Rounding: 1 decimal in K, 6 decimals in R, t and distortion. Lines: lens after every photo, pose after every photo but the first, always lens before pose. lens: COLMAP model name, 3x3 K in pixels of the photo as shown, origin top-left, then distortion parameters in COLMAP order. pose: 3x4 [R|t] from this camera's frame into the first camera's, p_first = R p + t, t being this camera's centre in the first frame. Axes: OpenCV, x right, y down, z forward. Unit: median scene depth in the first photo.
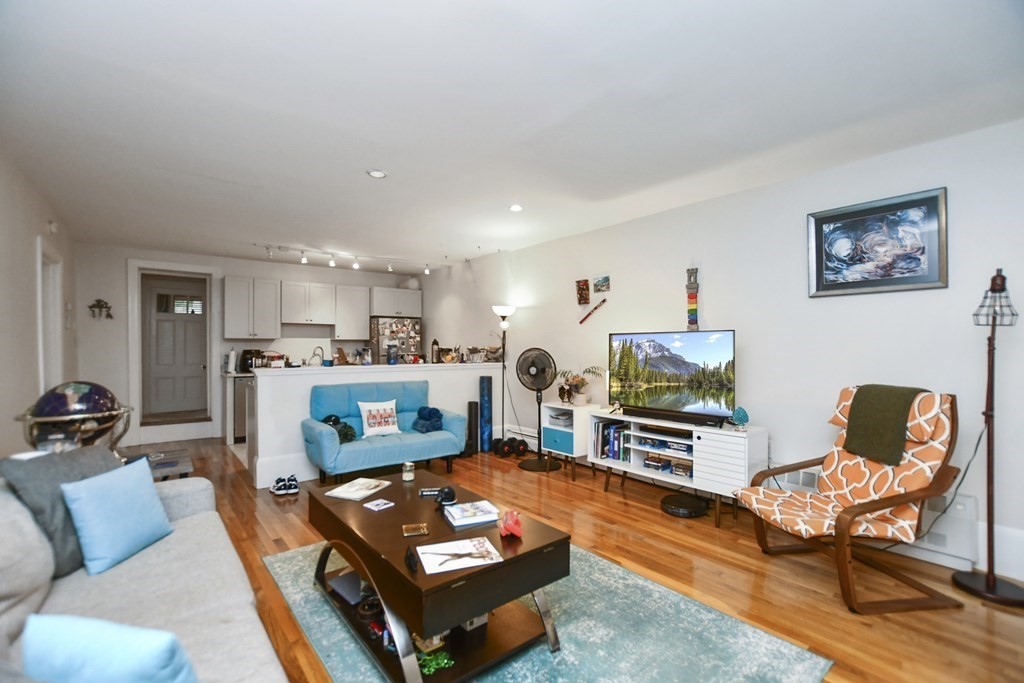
lens RADIAL K [[450.0, 0, 507.8], [0, 450.0, 345.8], [0, 0, 1]] dist [-0.011715, 0.000312]
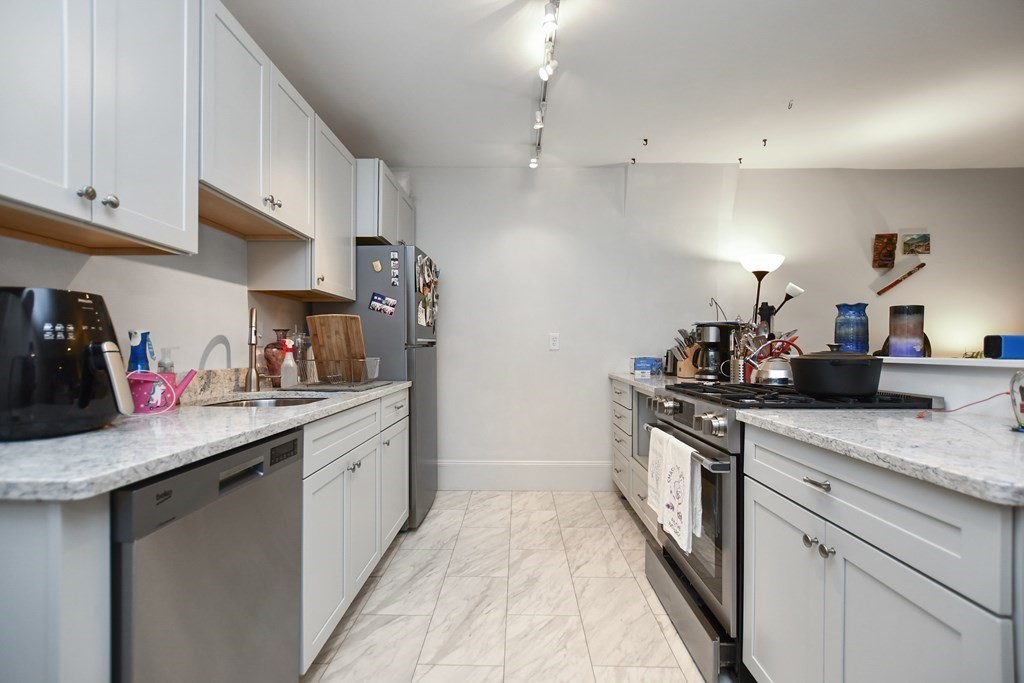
lens RADIAL K [[450.0, 0, 506.0], [0, 450.0, 351.7], [0, 0, 1]] dist [-0.011715, 0.000312]
pose [[0.633580, -0.005803, 0.773655, -1.190842], [-0.000409, 0.999969, 0.007836, 0.057176], [-0.773677, -0.005281, 0.633558, 1.562412]]
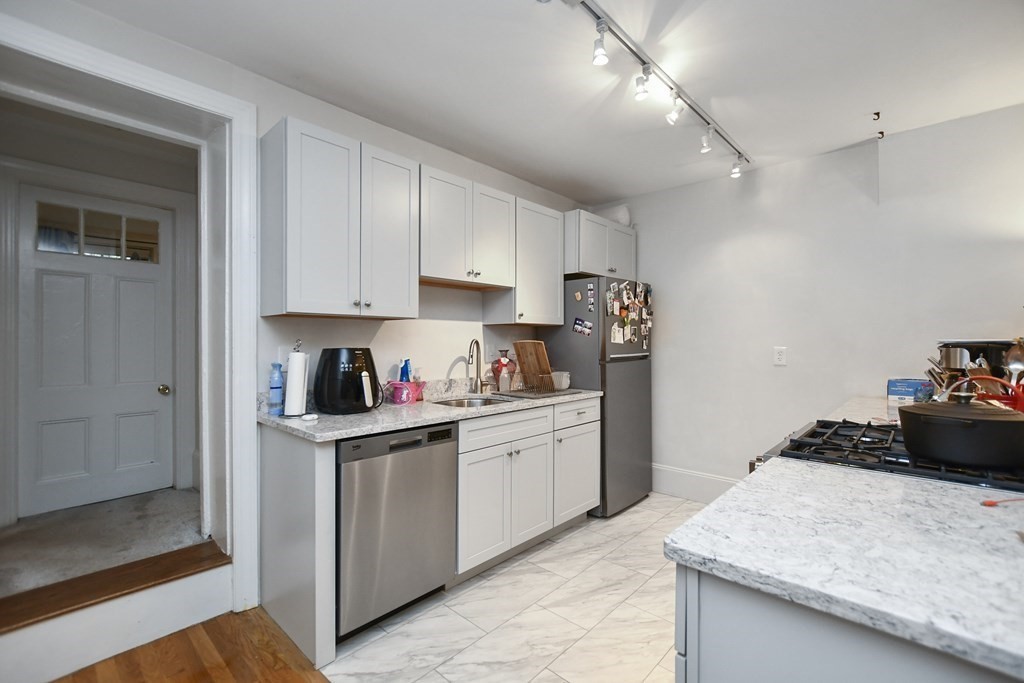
lens RADIAL K [[450.0, 0, 505.7], [0, 450.0, 344.2], [0, 0, 1]] dist [-0.011715, 0.000312]
pose [[0.988366, -0.002840, 0.152070, -1.012465], [0.001712, 0.999970, 0.007549, 0.005232], [-0.152087, -0.007201, 0.988341, 1.274291]]
